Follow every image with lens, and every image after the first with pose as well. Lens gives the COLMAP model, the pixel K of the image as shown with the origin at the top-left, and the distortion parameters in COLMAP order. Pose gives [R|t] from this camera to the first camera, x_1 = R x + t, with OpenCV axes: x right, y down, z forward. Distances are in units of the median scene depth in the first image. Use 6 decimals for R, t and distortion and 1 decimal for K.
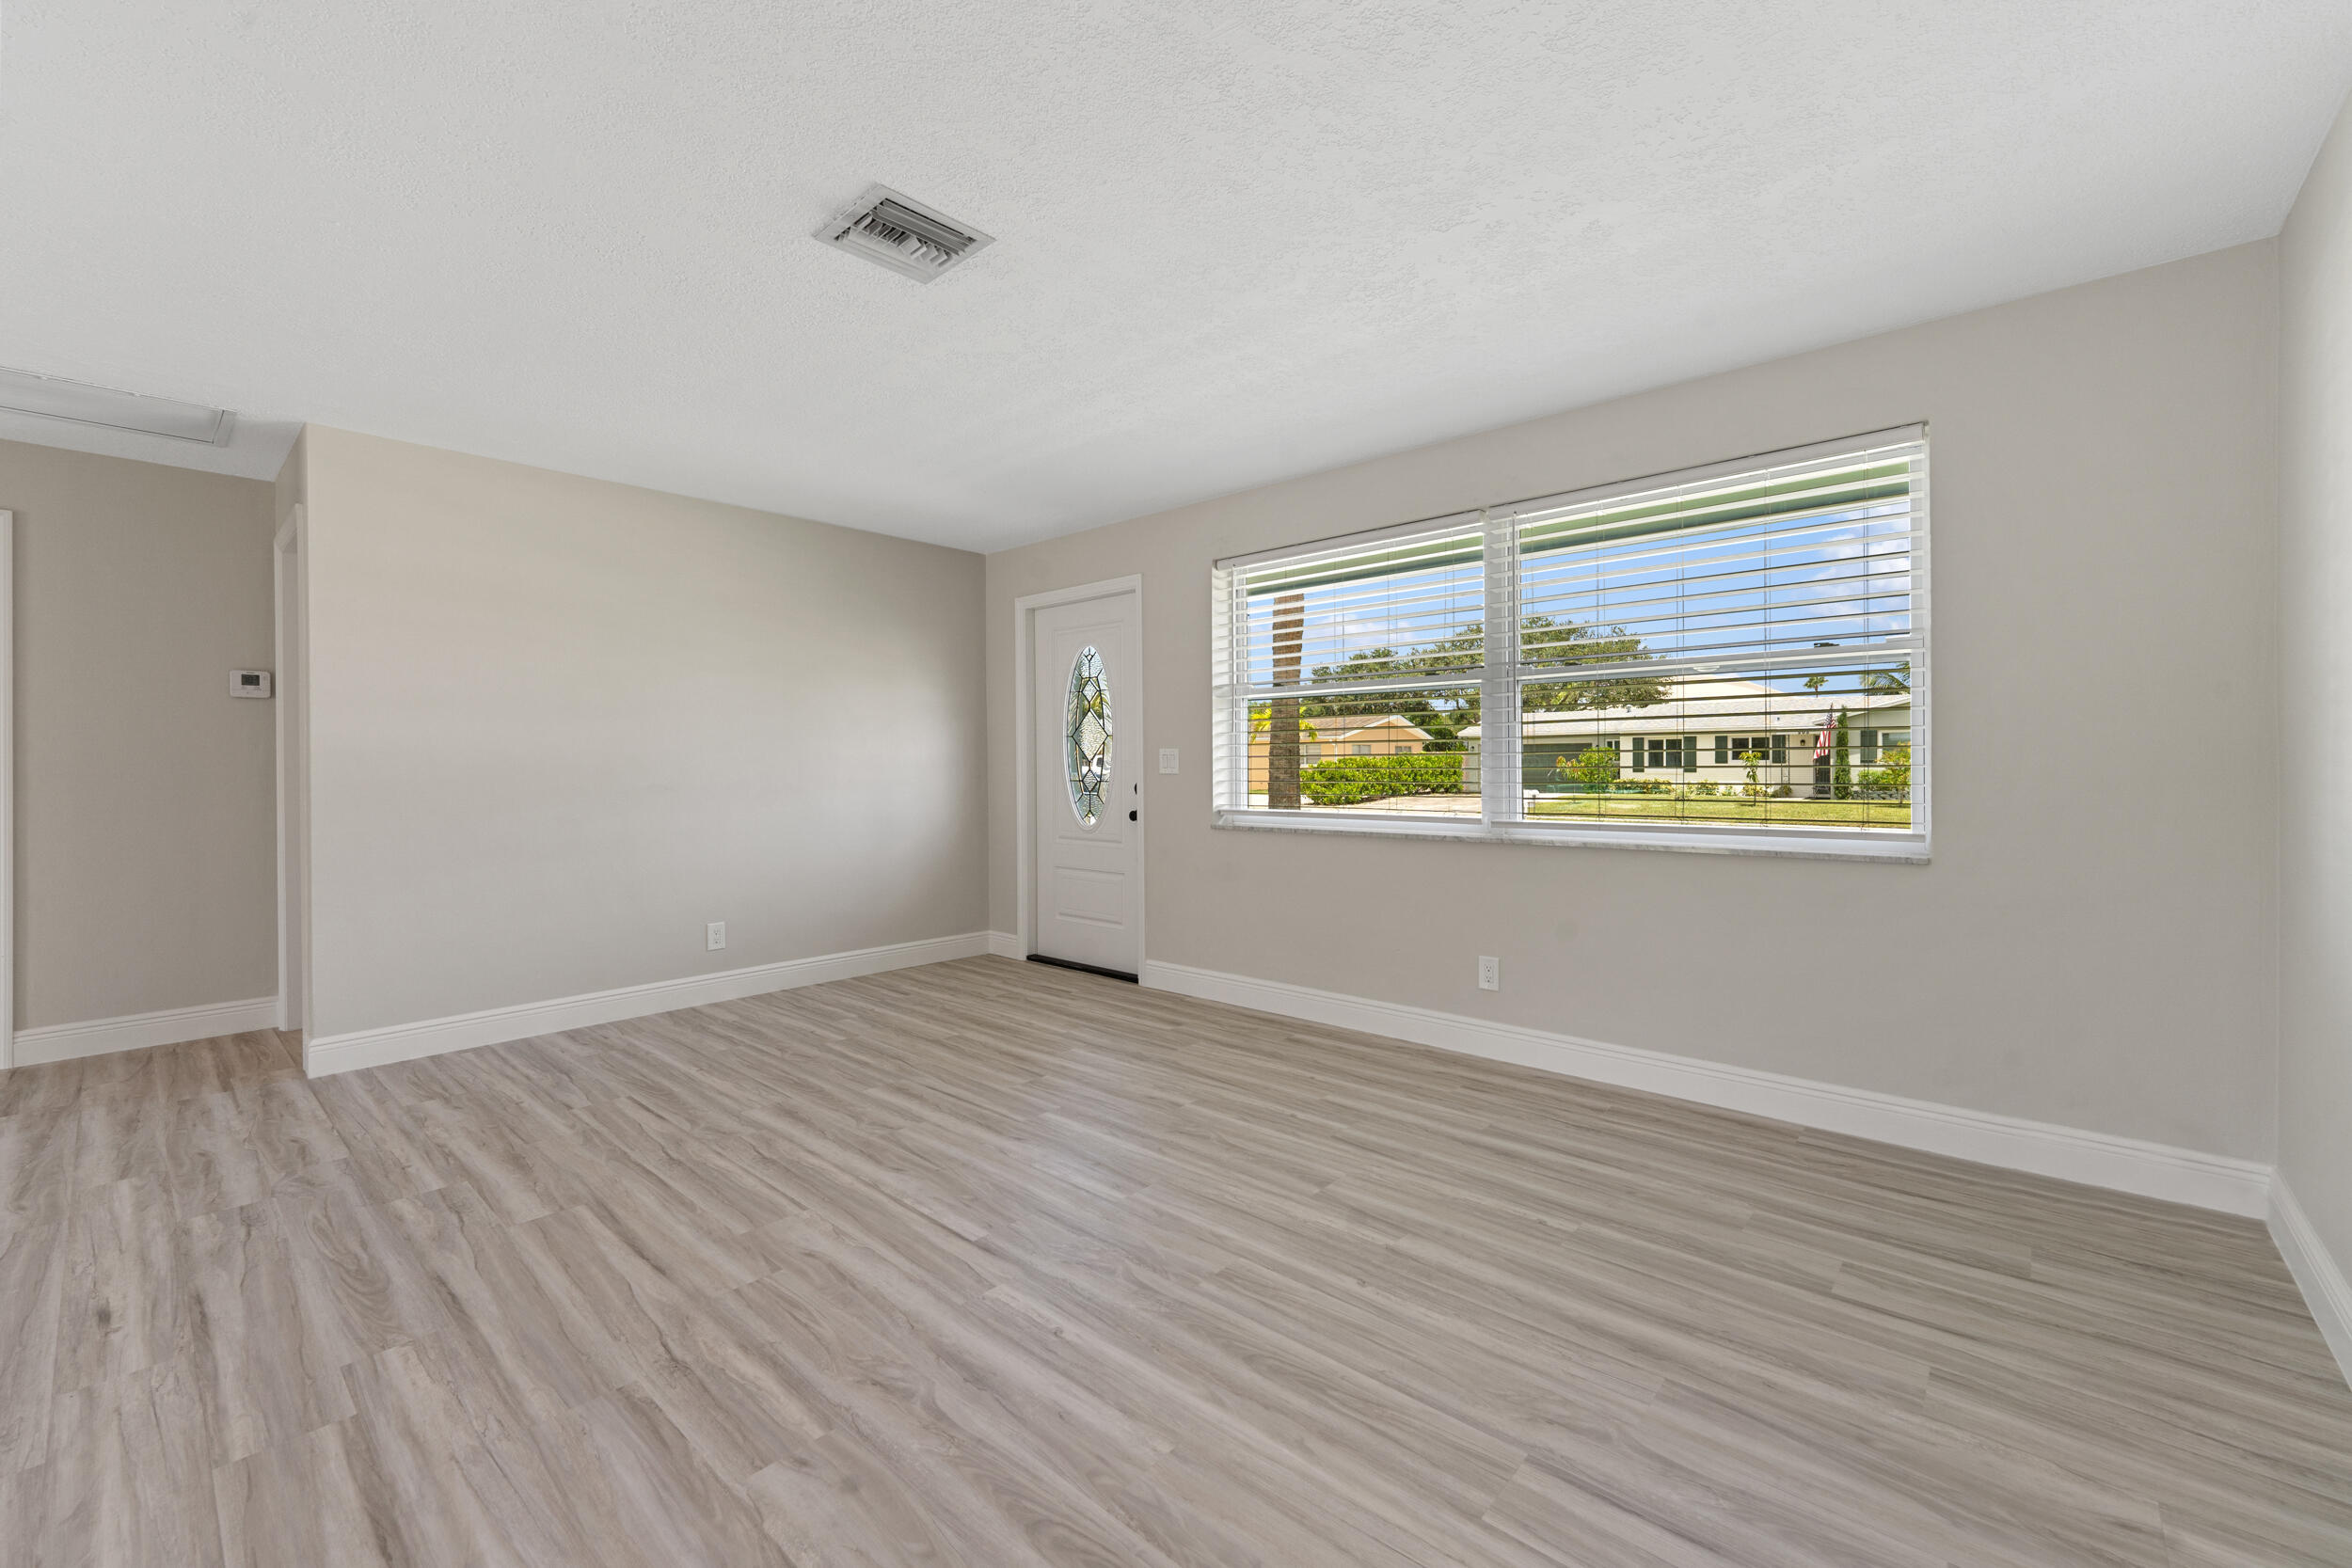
lens RADIAL K [[960.9, 0, 1170.6], [0, 960.9, 766.9], [0, 0, 1]] dist [0.000082, -0.000114]
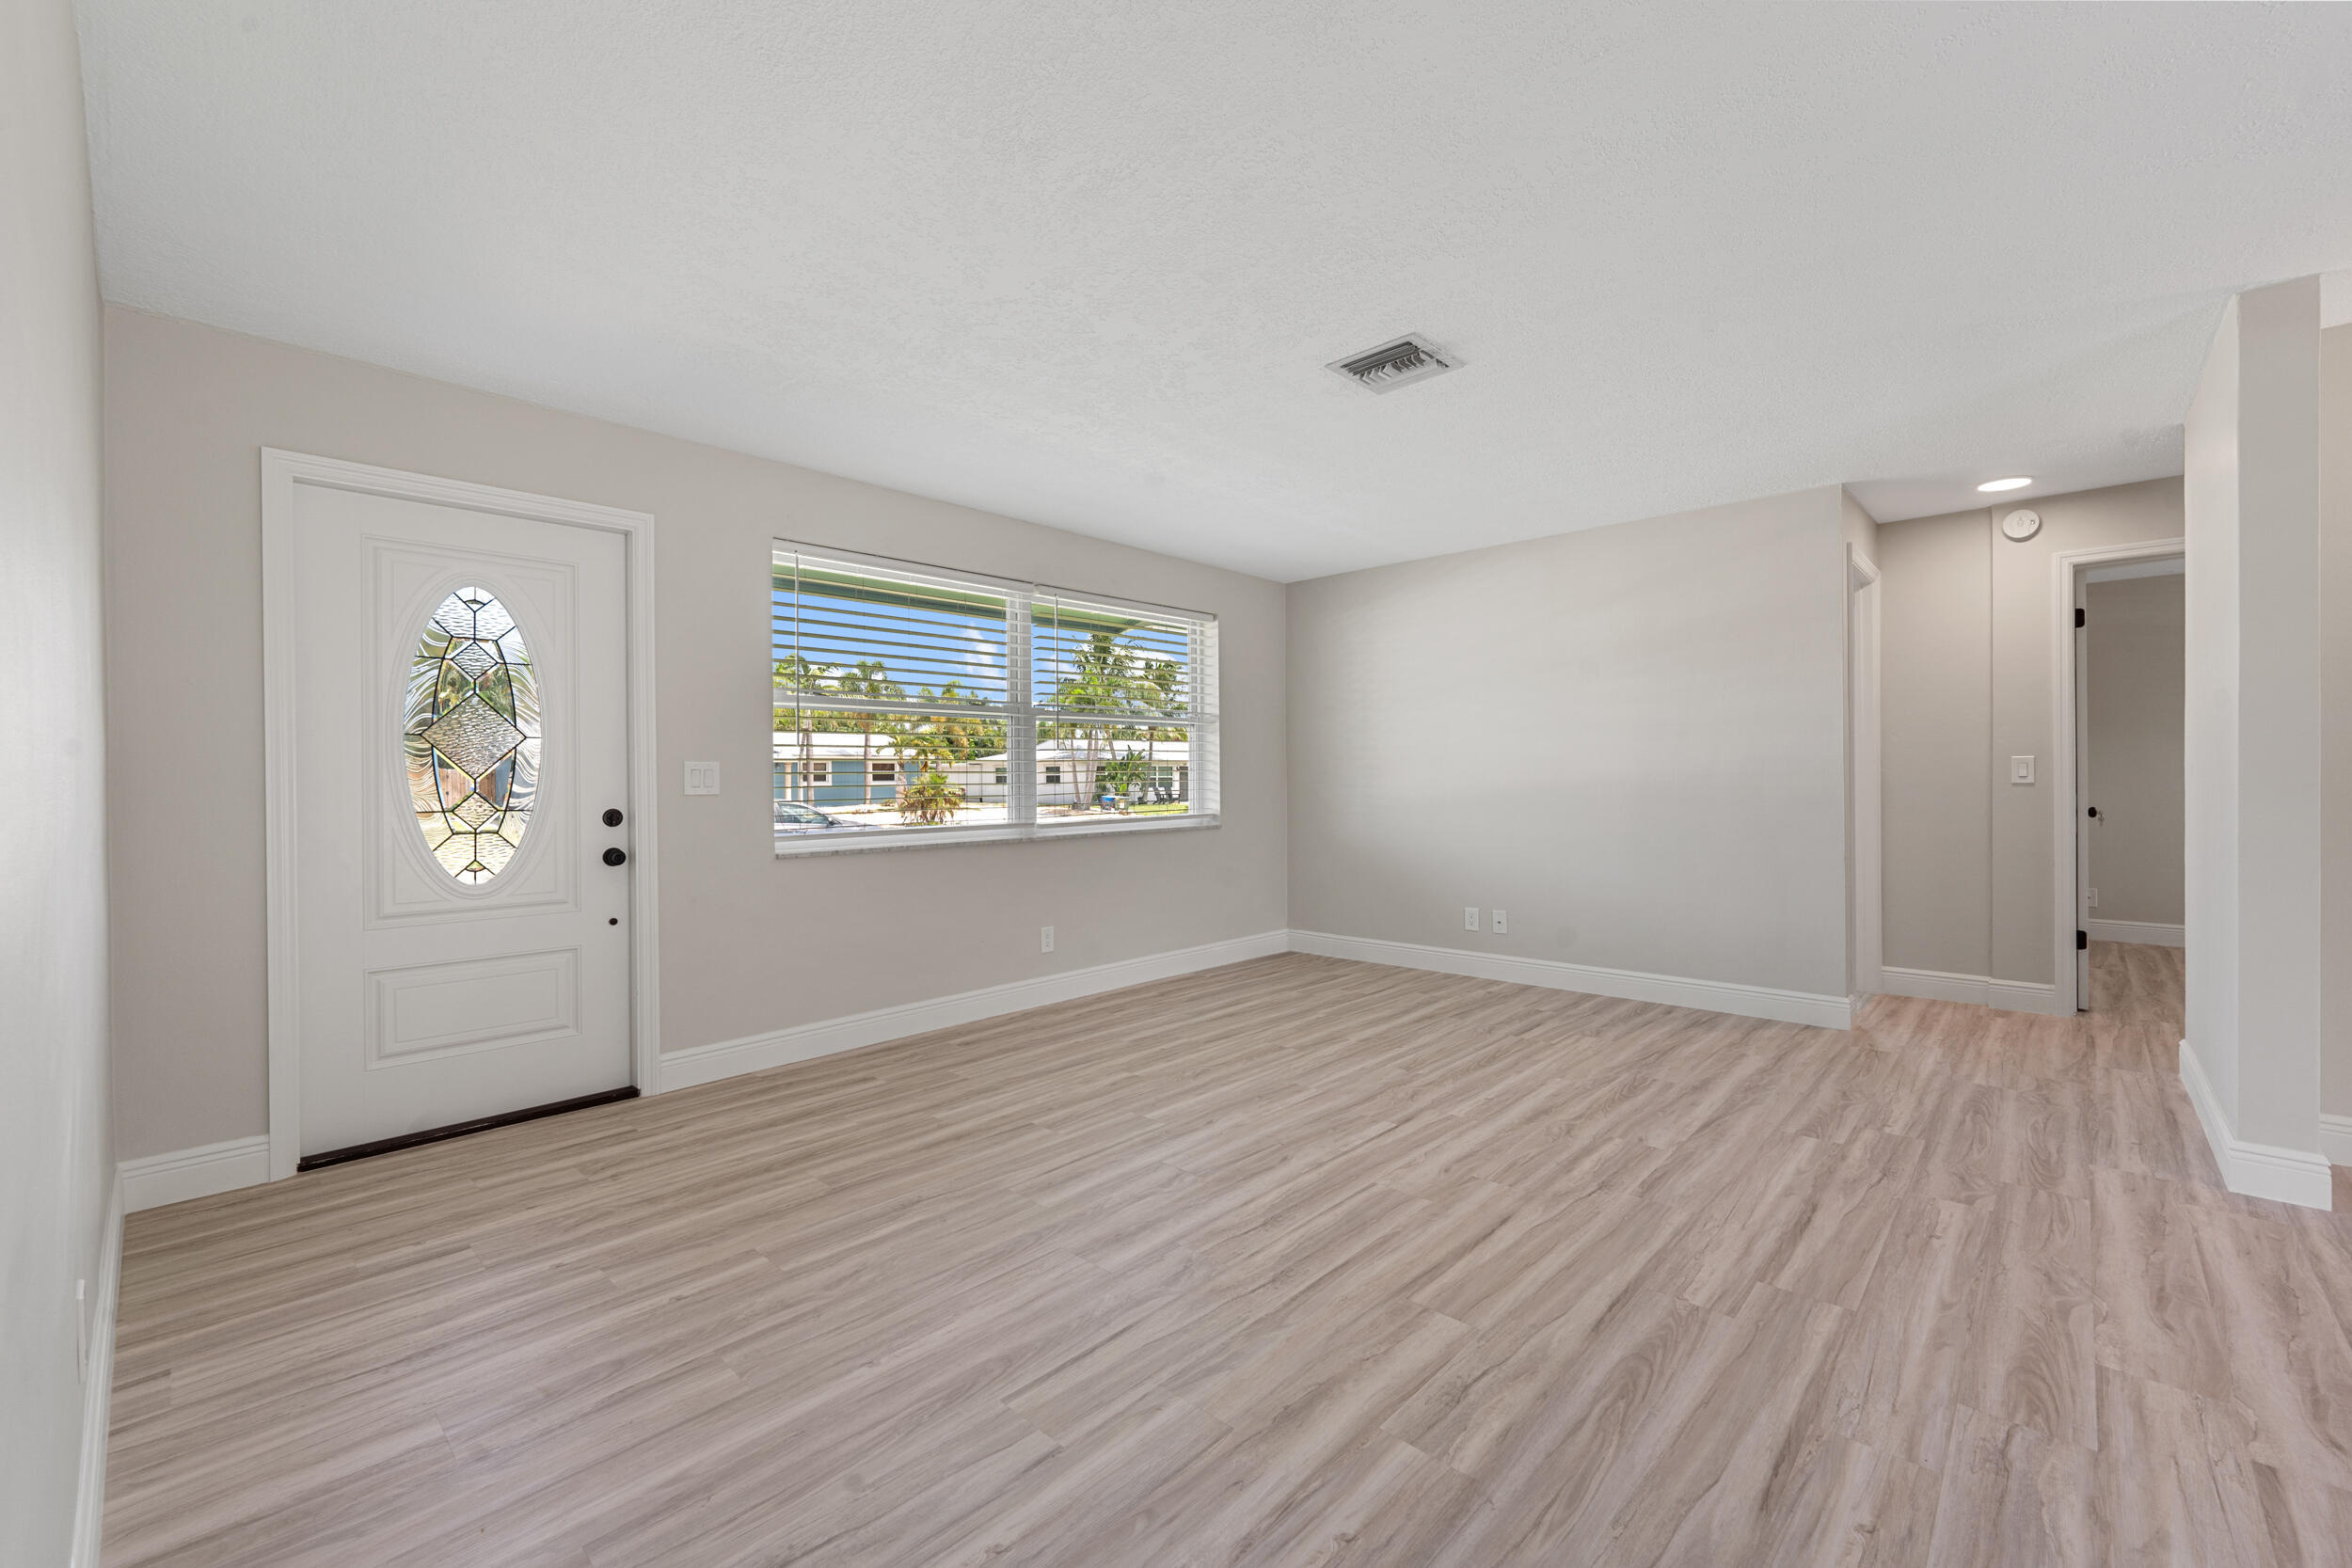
lens RADIAL K [[960.9, 0, 1179.7], [0, 960.9, 780.9], [0, 0, 1]] dist [0.000082, -0.000114]
pose [[0.015157, 0.001874, 0.999883, -1.108349], [0.012785, 0.999916, -0.002068, 0.004113], [-0.999803, 0.012815, 0.015131, 0.904280]]
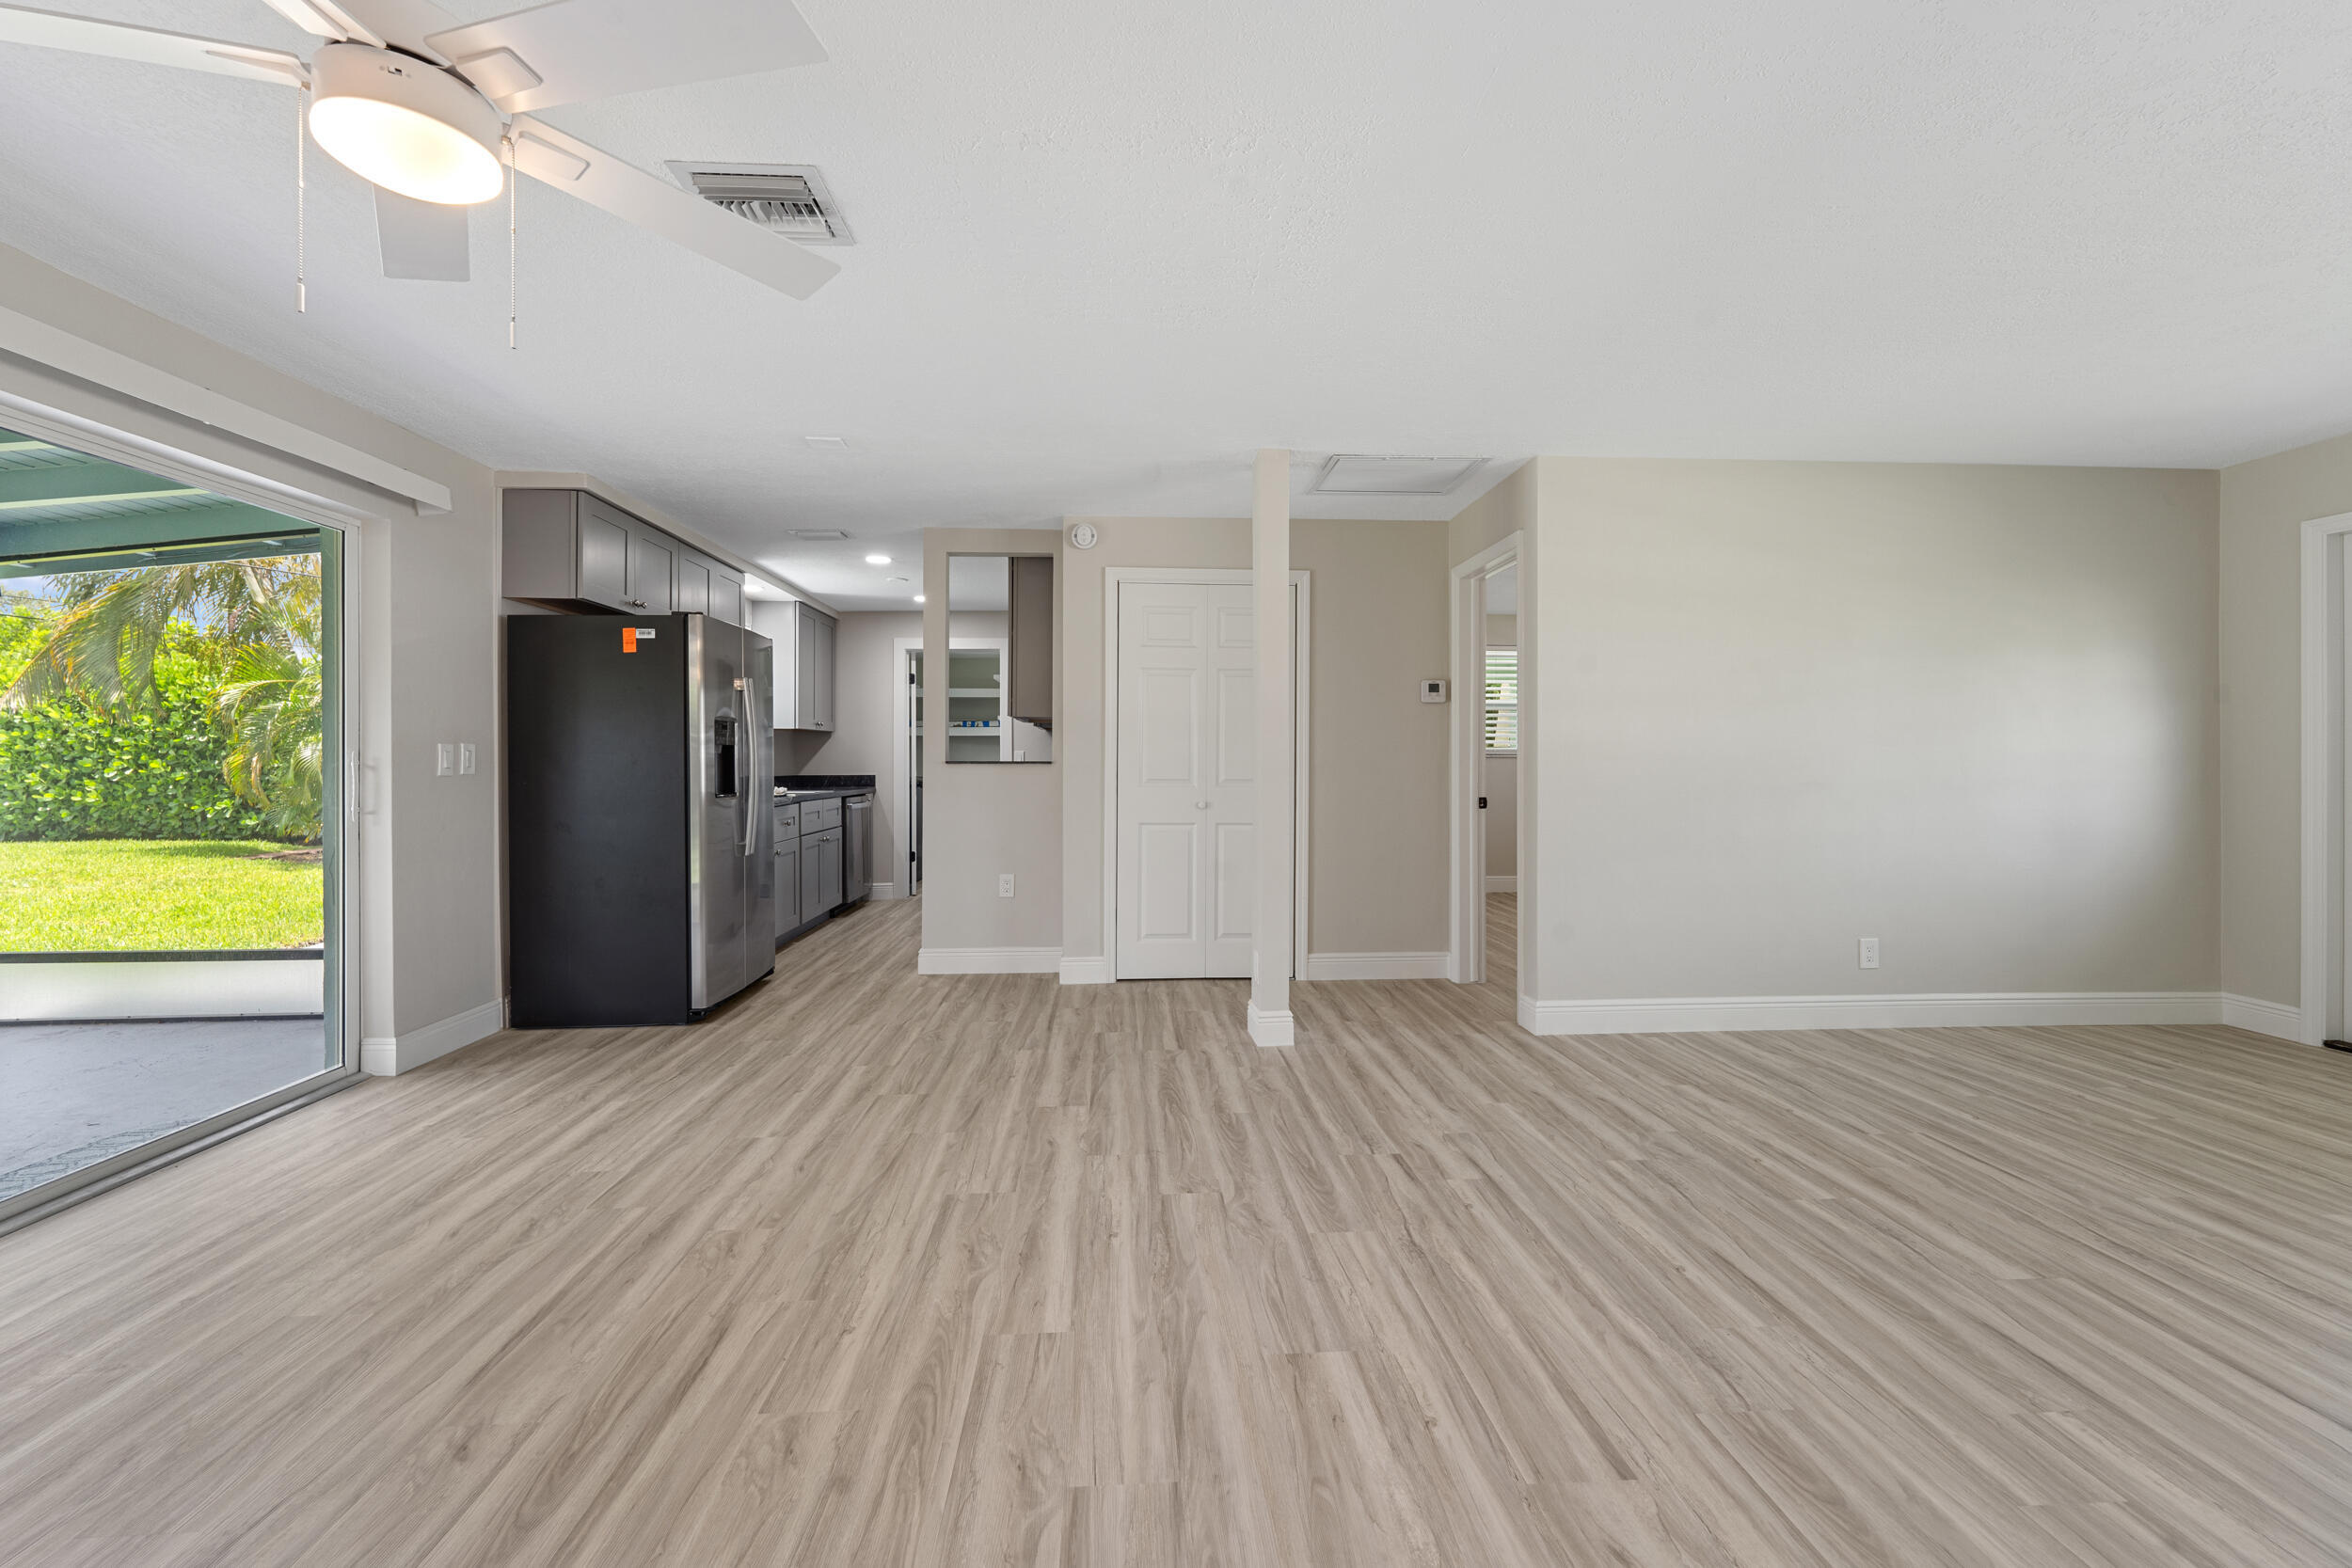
lens RADIAL K [[960.9, 0, 1165.9], [0, 960.9, 763.8], [0, 0, 1]] dist [0.000082, -0.000114]
pose [[0.715824, 0.008011, -0.698235, -0.453453], [-0.007042, 0.999966, 0.004253, 0.002766], [0.698245, 0.001872, 0.715856, -0.124456]]
